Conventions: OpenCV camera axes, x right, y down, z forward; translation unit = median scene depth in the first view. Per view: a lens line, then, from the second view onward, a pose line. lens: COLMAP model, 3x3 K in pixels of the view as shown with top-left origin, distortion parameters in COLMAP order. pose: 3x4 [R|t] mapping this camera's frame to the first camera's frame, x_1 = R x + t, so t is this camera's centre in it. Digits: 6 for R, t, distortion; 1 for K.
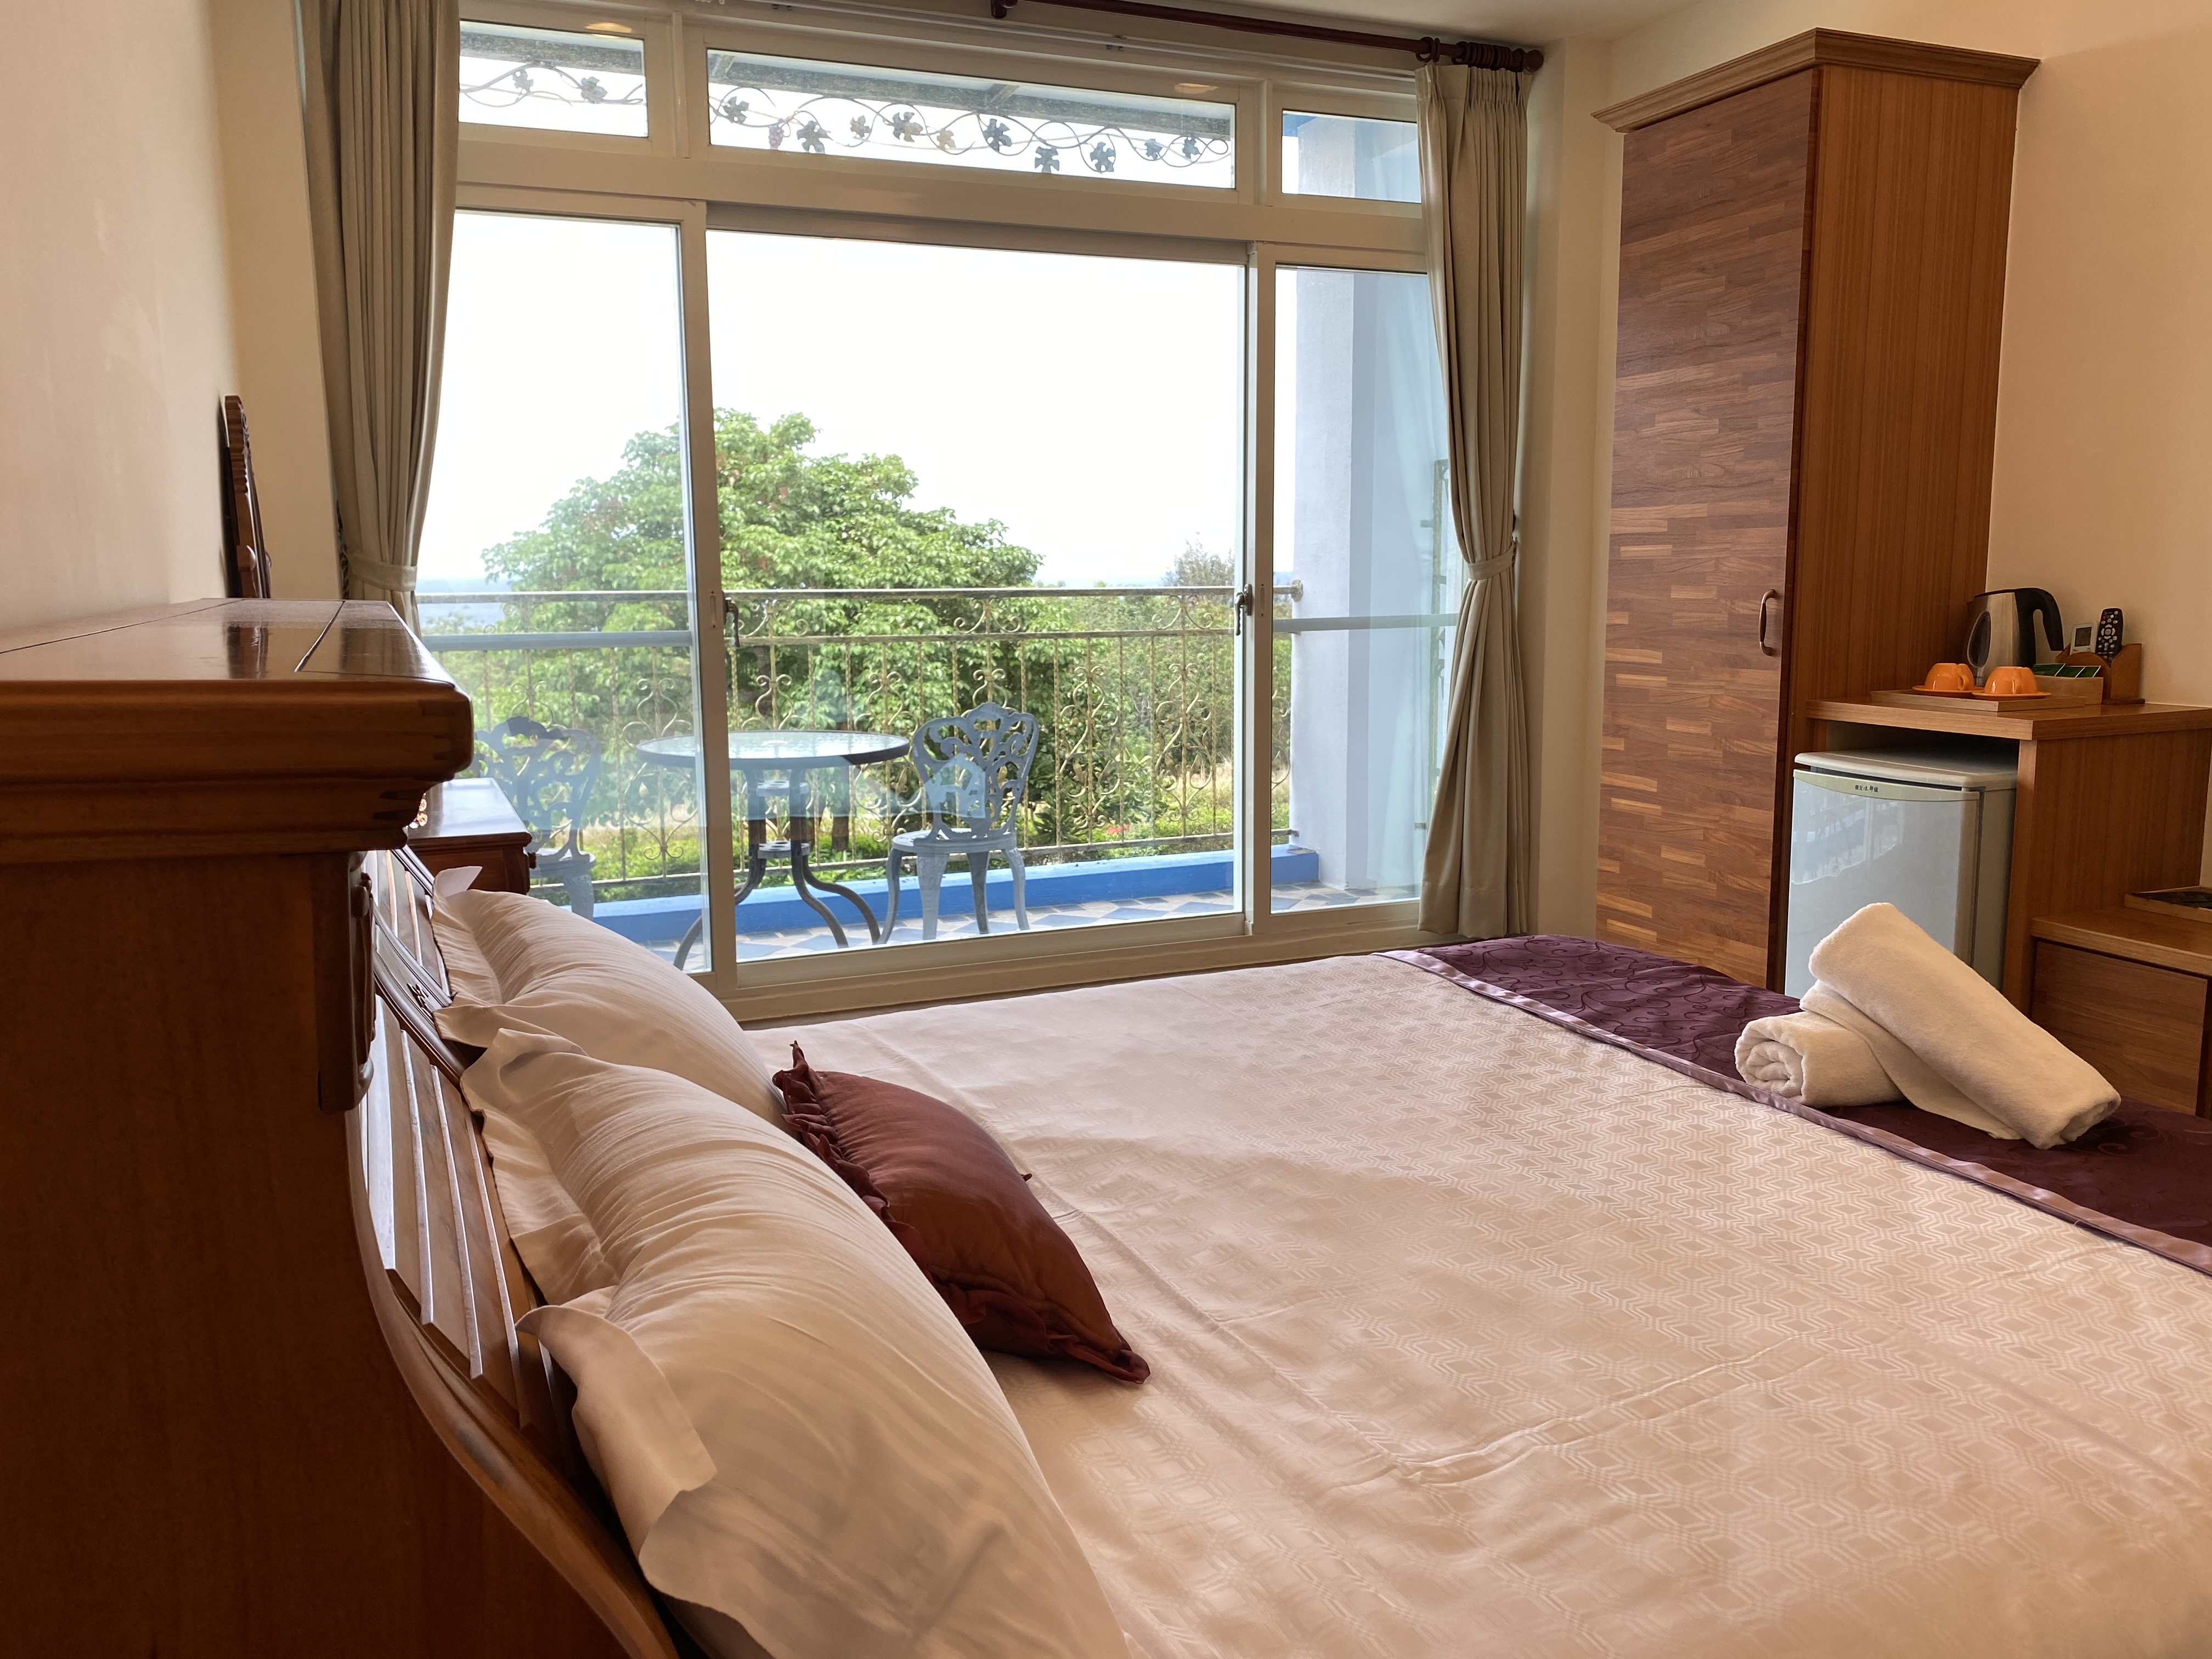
lens RADIAL K [[1704.7, 0, 1107.8], [0, 1704.7, 839.2], [0, 0, 1]] dist [0.042275, -0.004457]
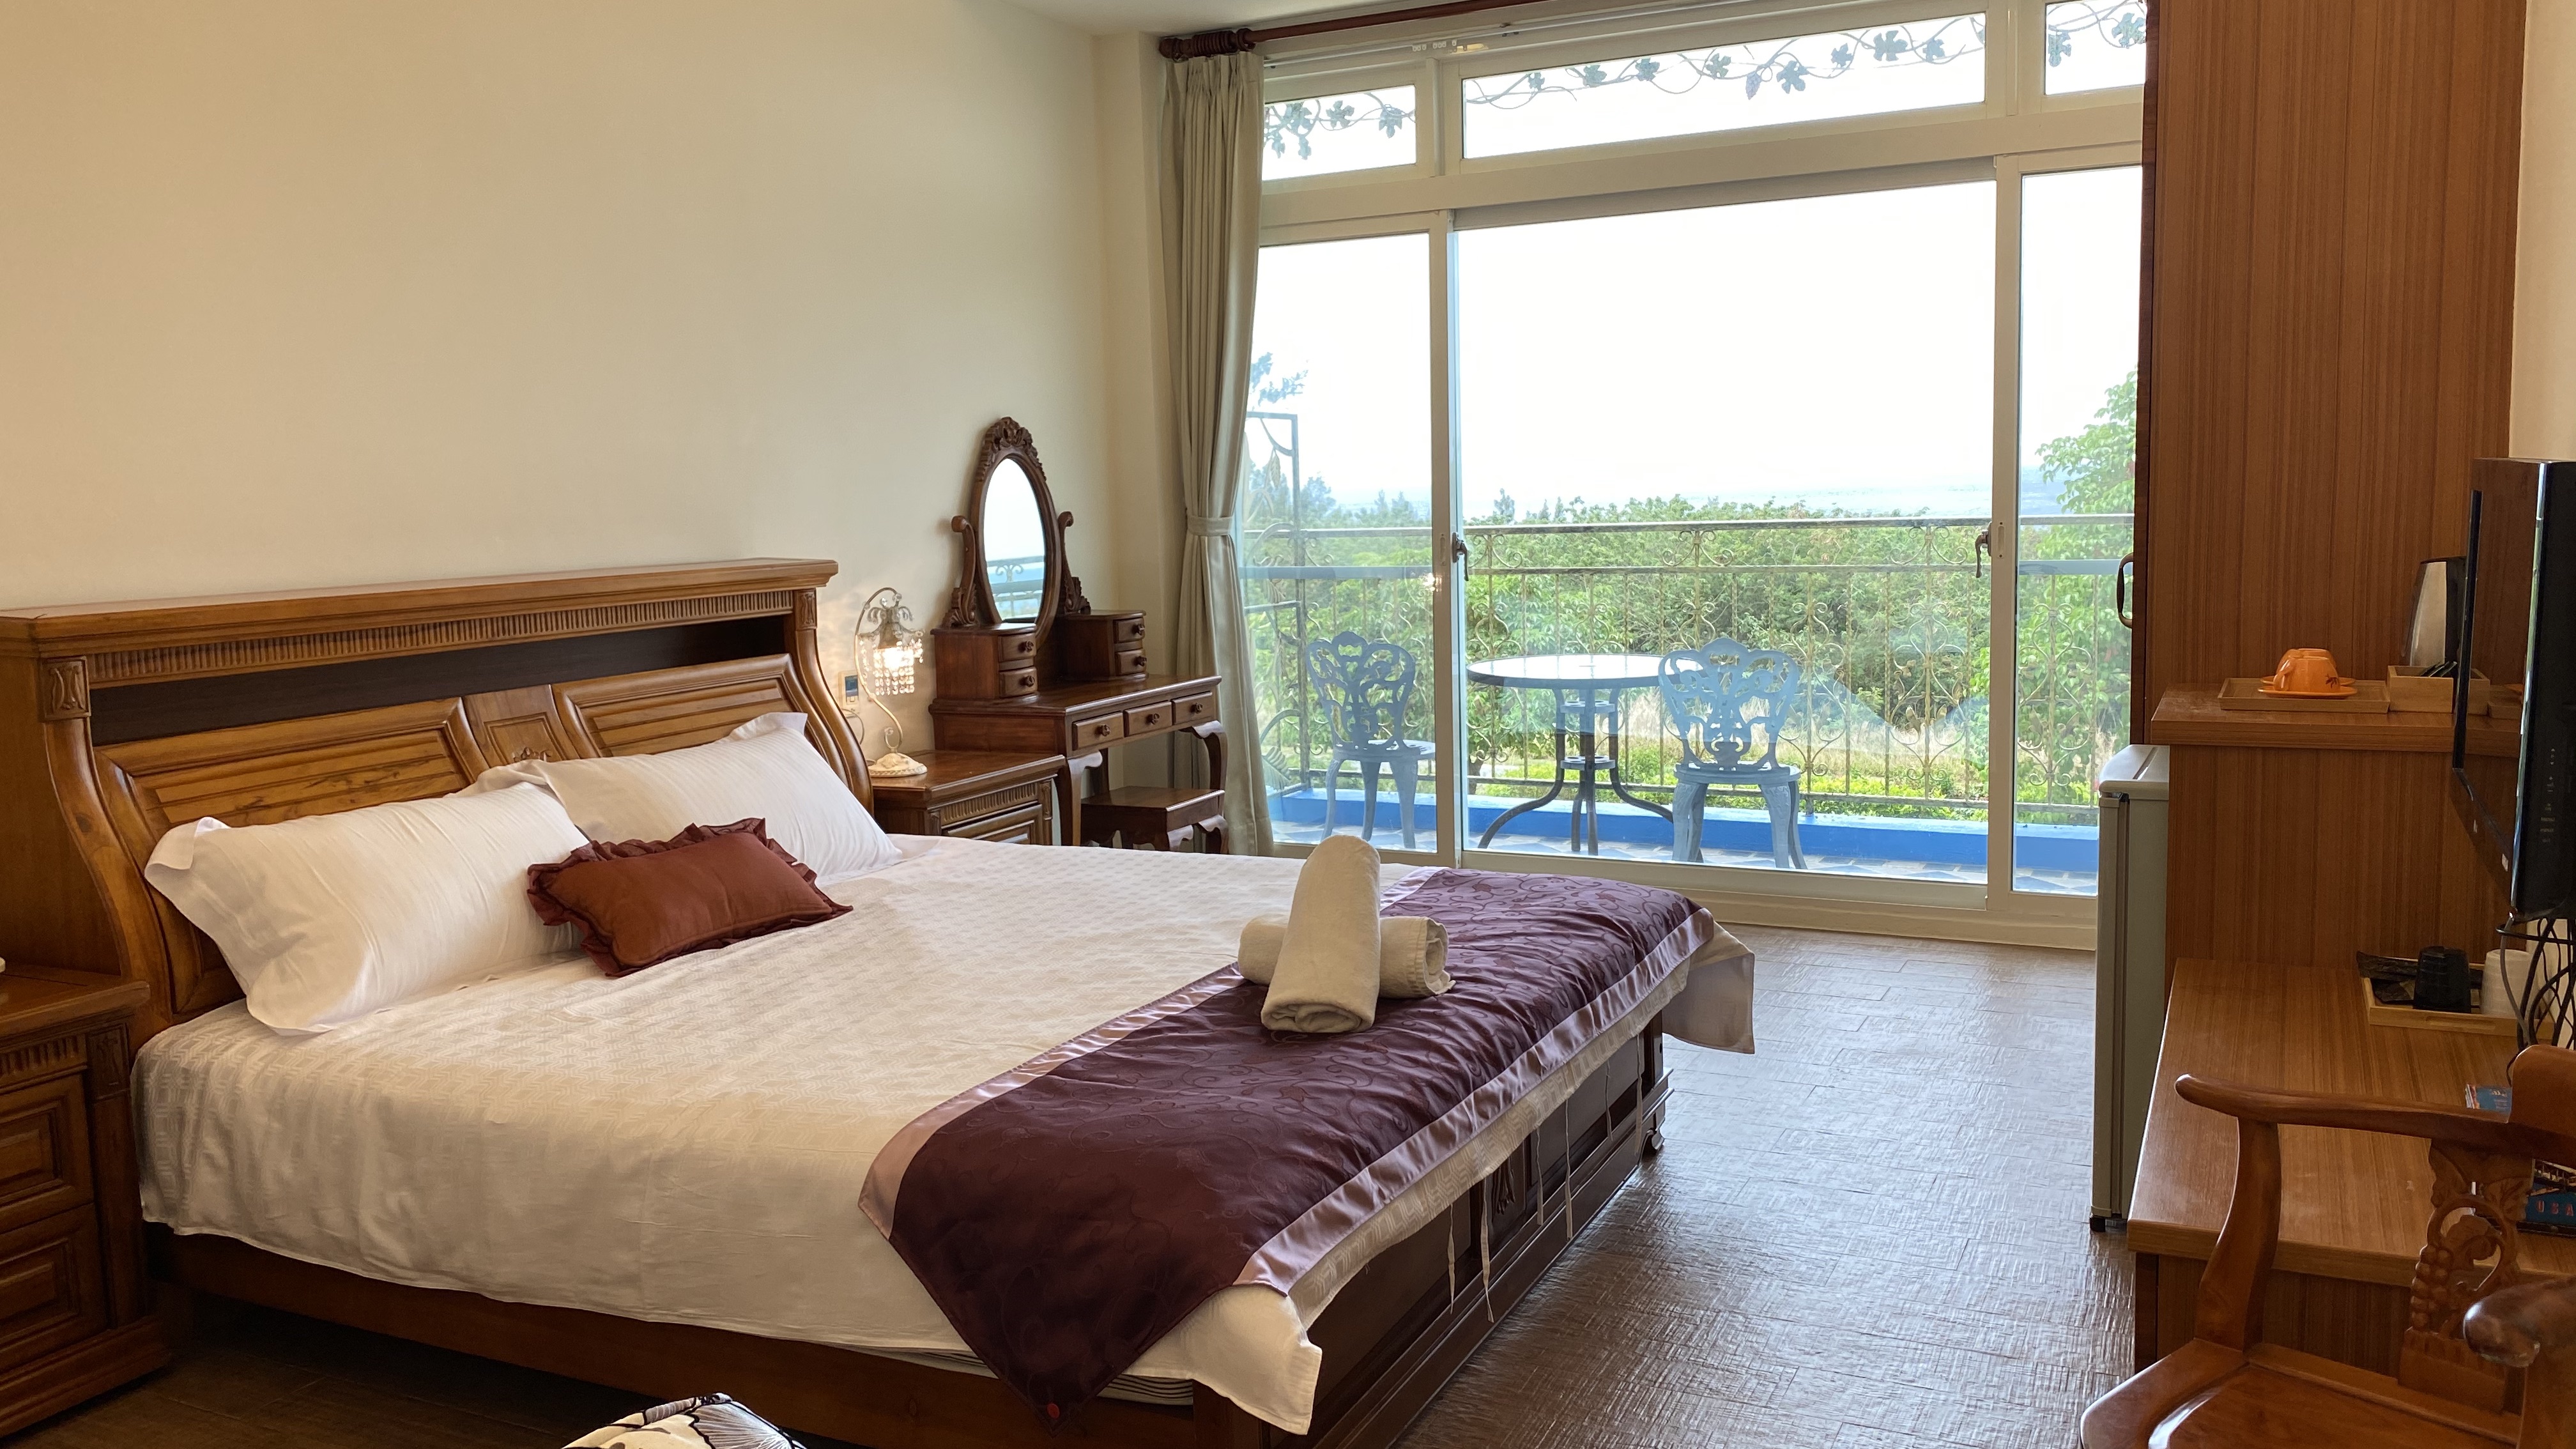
lens RADIAL K [[2021.7, 0, 1294.2], [0, 2021.7, 713.1], [0, 0, 1]] dist [0.011542, 0.000937]
pose [[0.655398, 0.079427, -0.751095, 0.758854], [-0.098720, 0.994933, 0.019071, -0.035953], [0.748804, 0.061649, 0.659918, 0.014252]]
